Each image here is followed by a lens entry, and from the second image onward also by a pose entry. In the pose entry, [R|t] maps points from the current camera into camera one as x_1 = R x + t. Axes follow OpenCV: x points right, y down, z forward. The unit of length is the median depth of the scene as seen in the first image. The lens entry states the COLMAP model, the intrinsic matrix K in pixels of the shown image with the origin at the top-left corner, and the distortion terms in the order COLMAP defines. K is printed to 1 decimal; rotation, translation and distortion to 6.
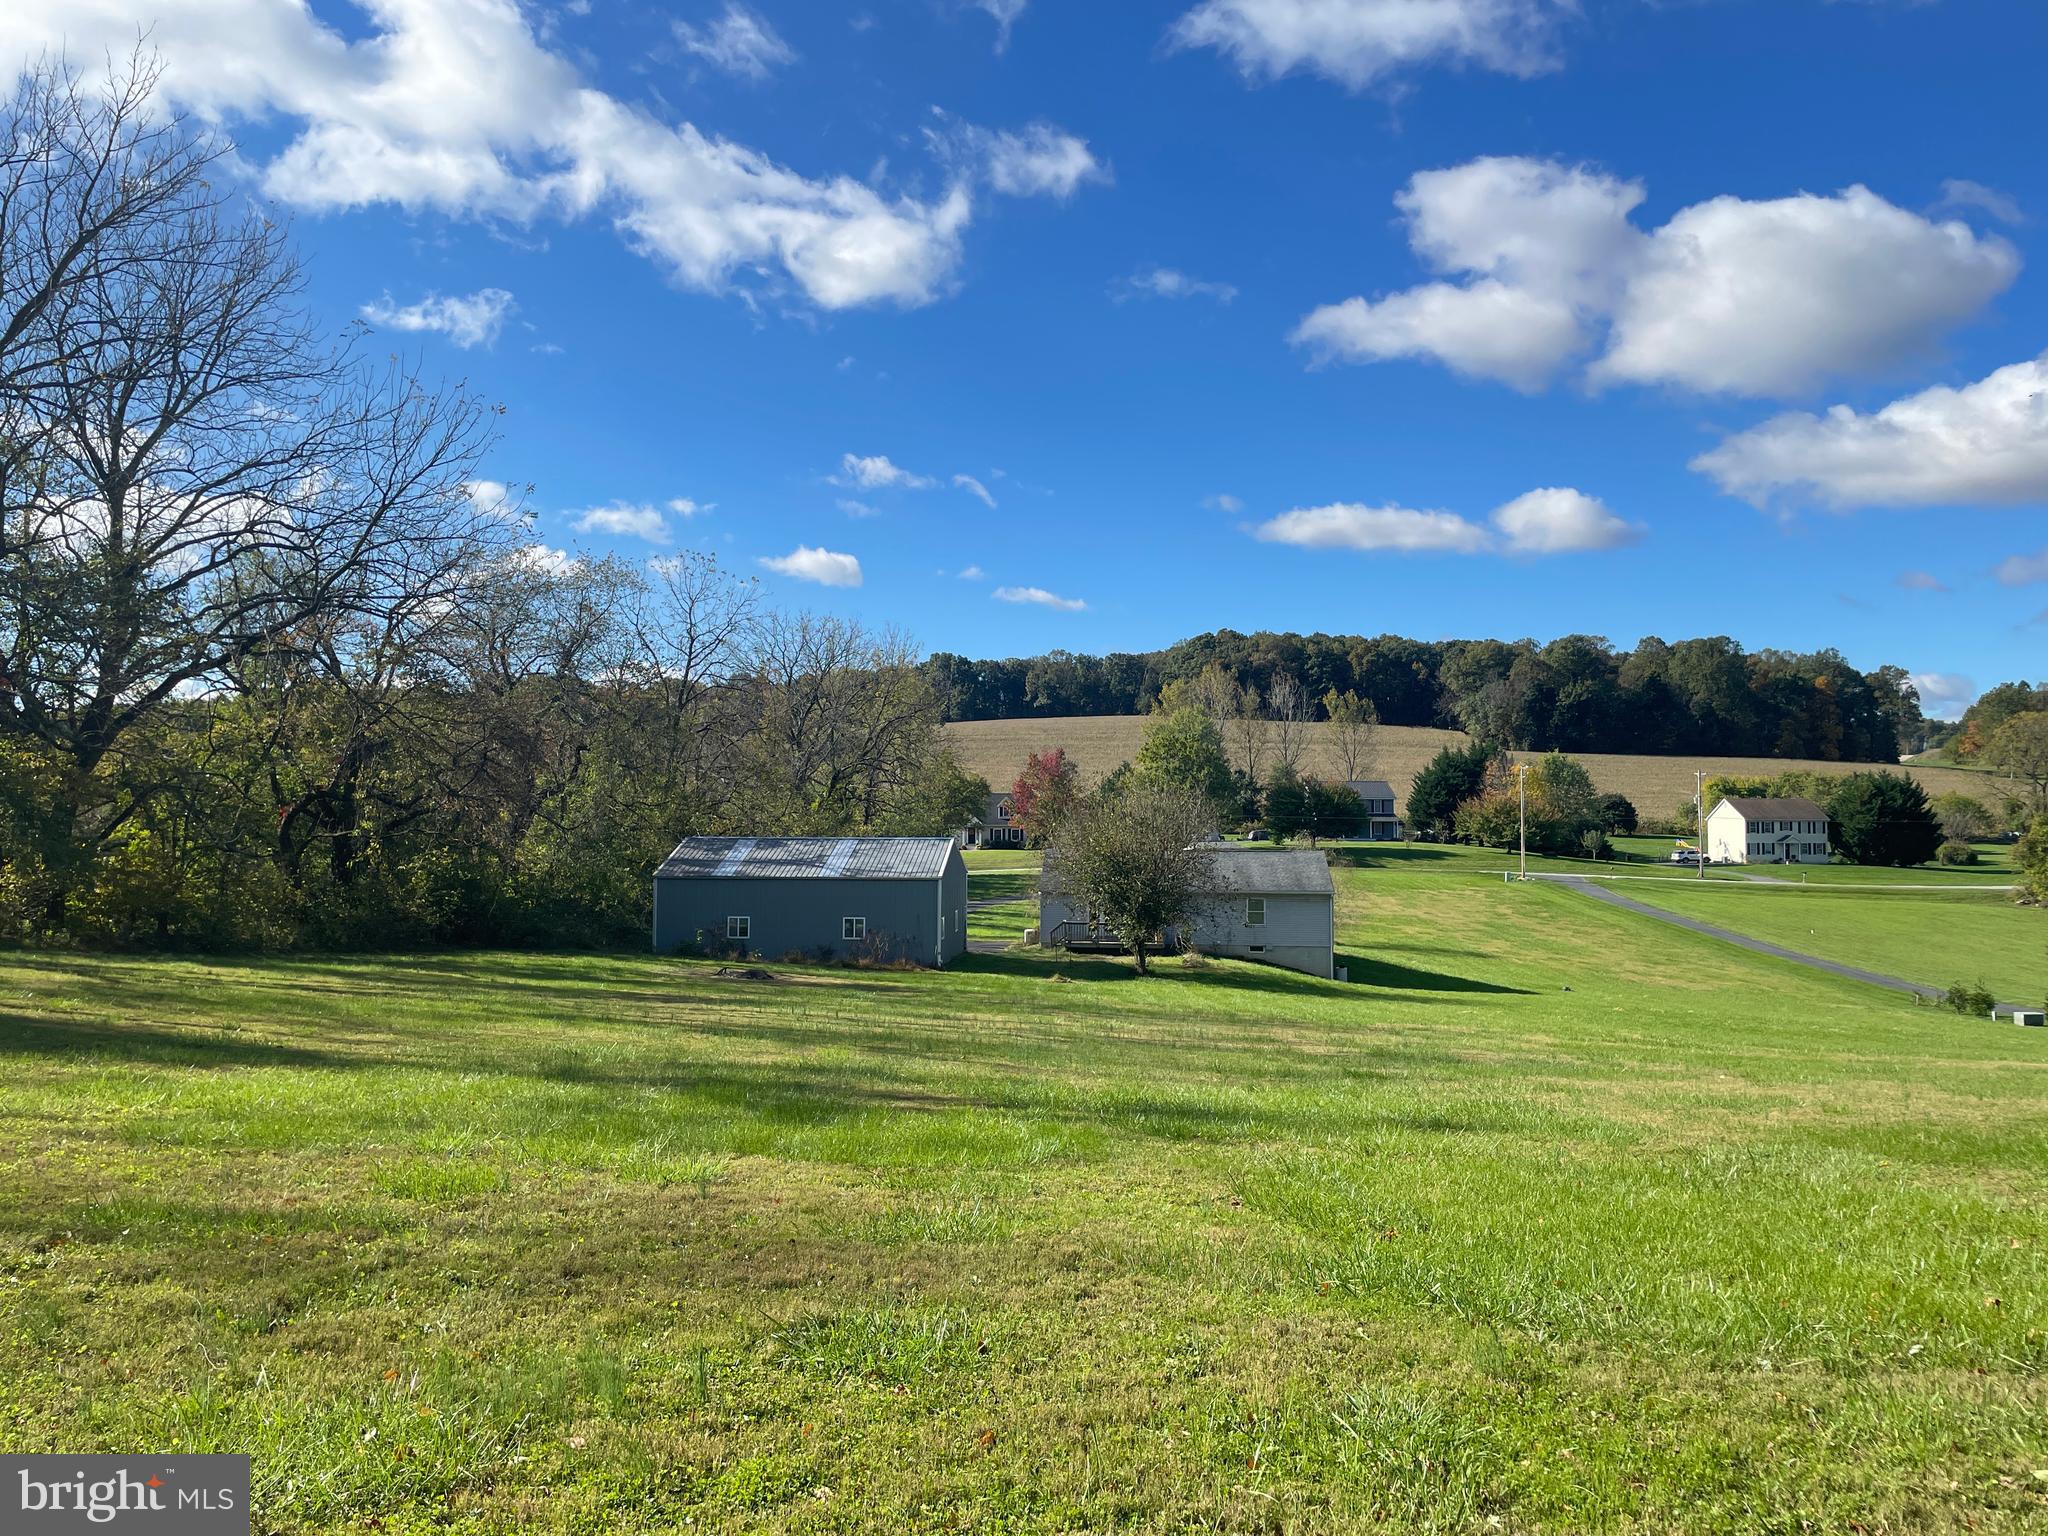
lens RADIAL K [[1511.5, 0, 1037.3], [0, 1511.5, 754.3], [0, 0, 1]] dist [0.077782, -0.135506]
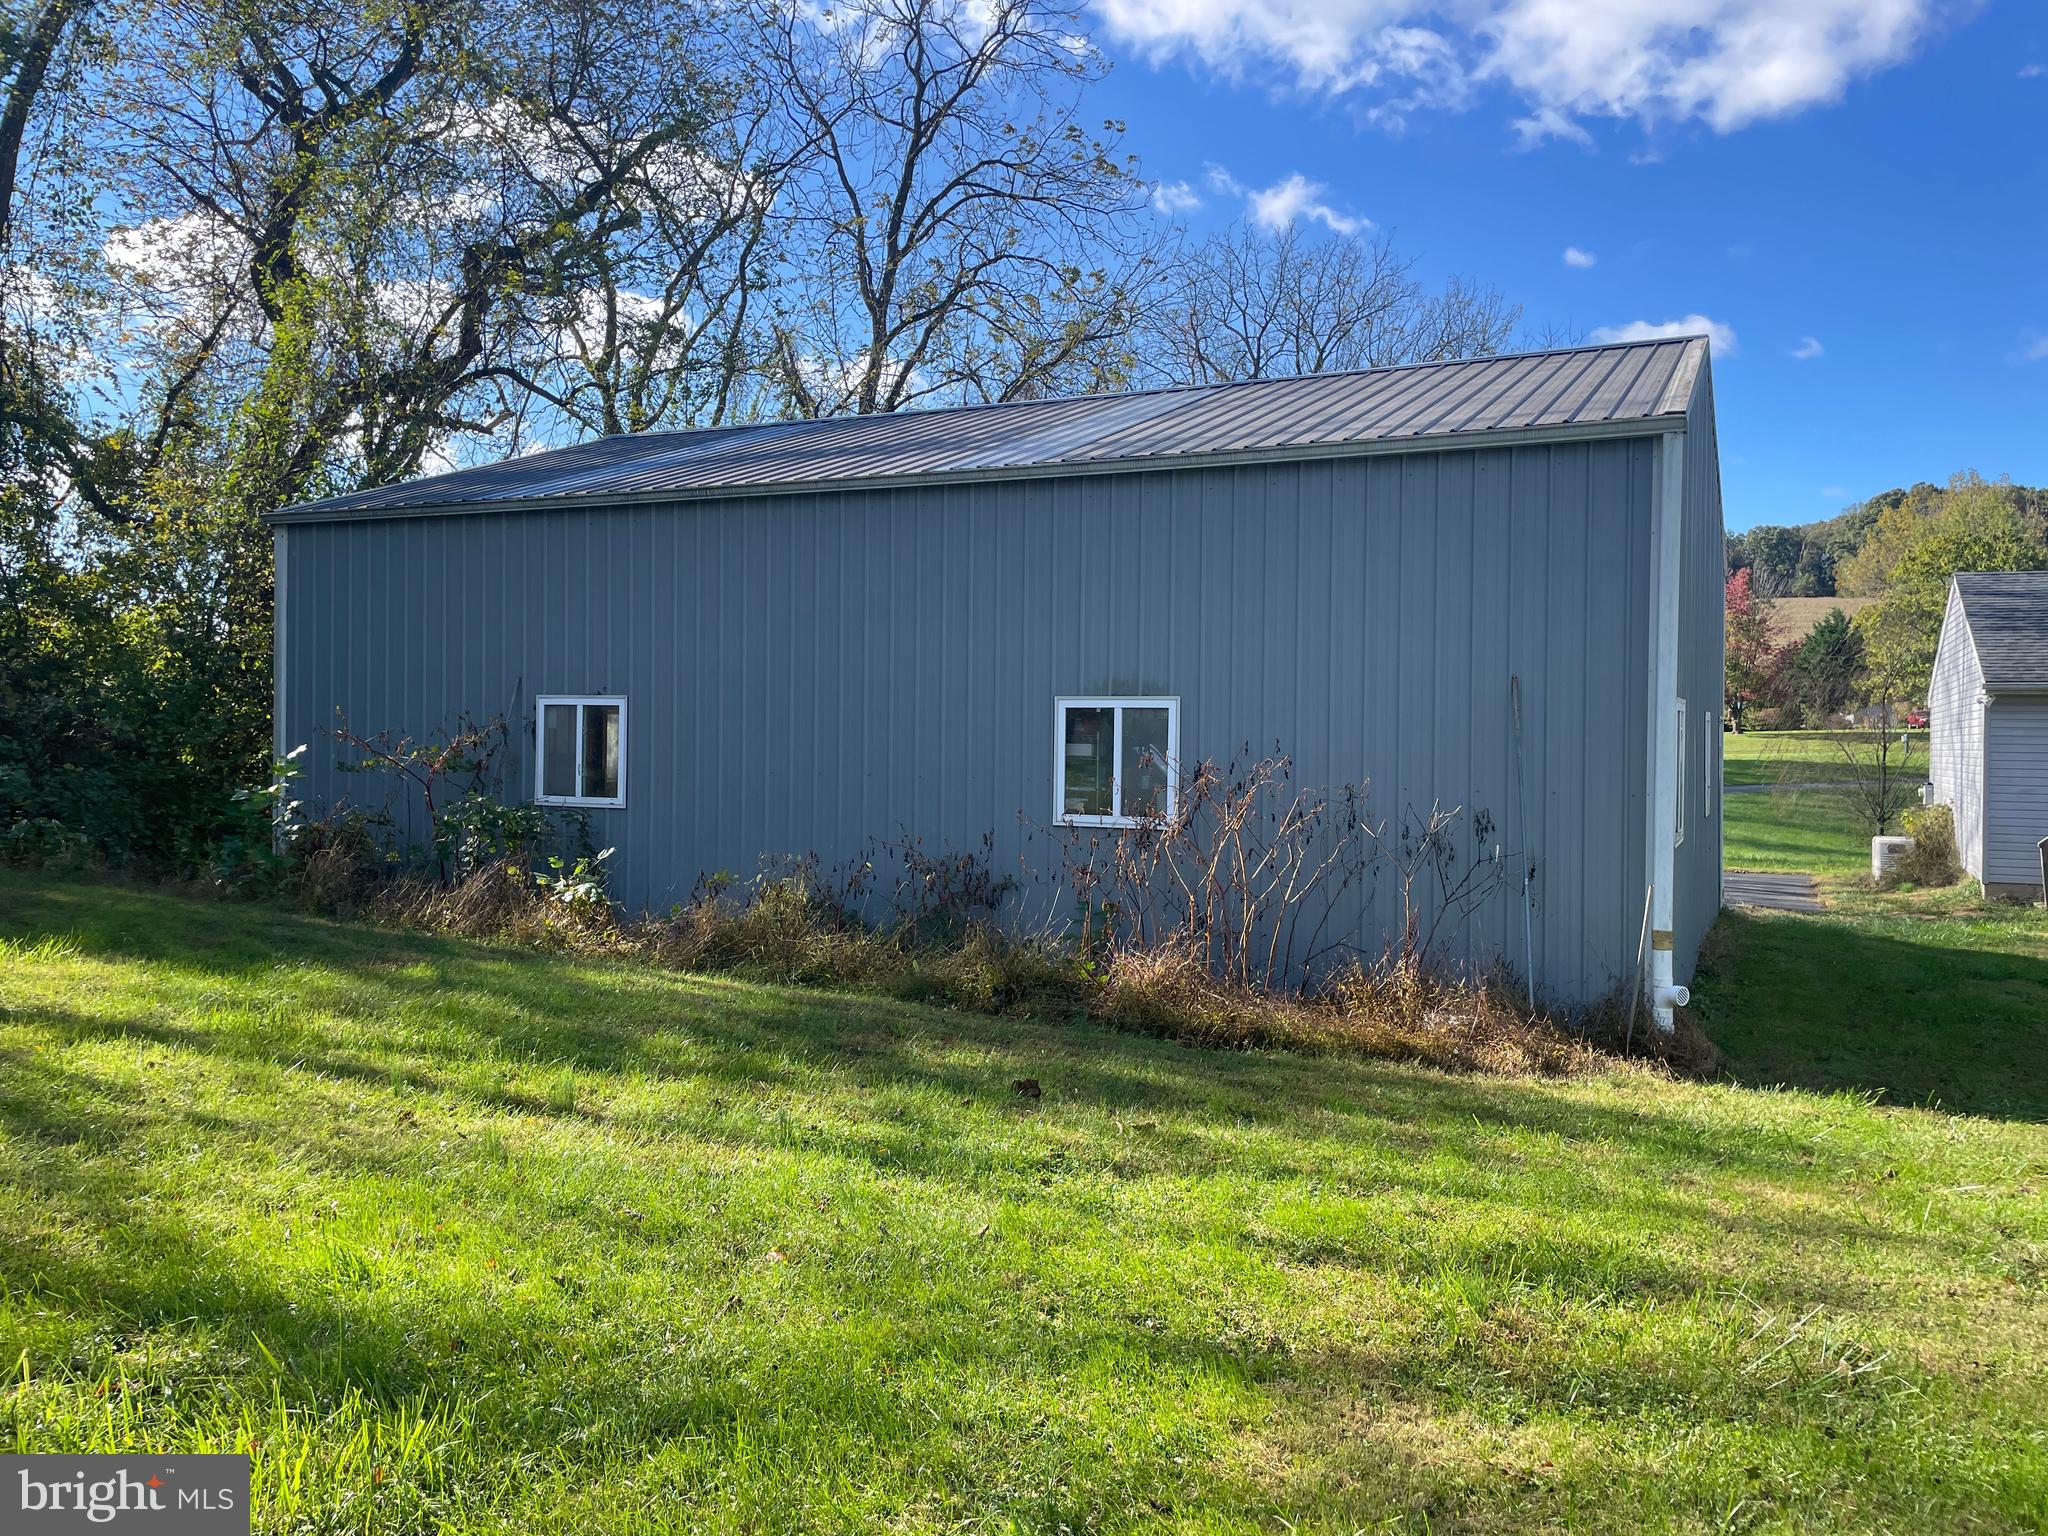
lens RADIAL K [[1511.5, 0, 1037.3], [0, 1511.5, 754.3], [0, 0, 1]] dist [0.077782, -0.135506]
pose [[0.926594, 0.023079, -0.375353, -0.057031], [0.001950, 0.997807, 0.066166, 0.090001], [0.376057, -0.062041, 0.924517, 0.741551]]
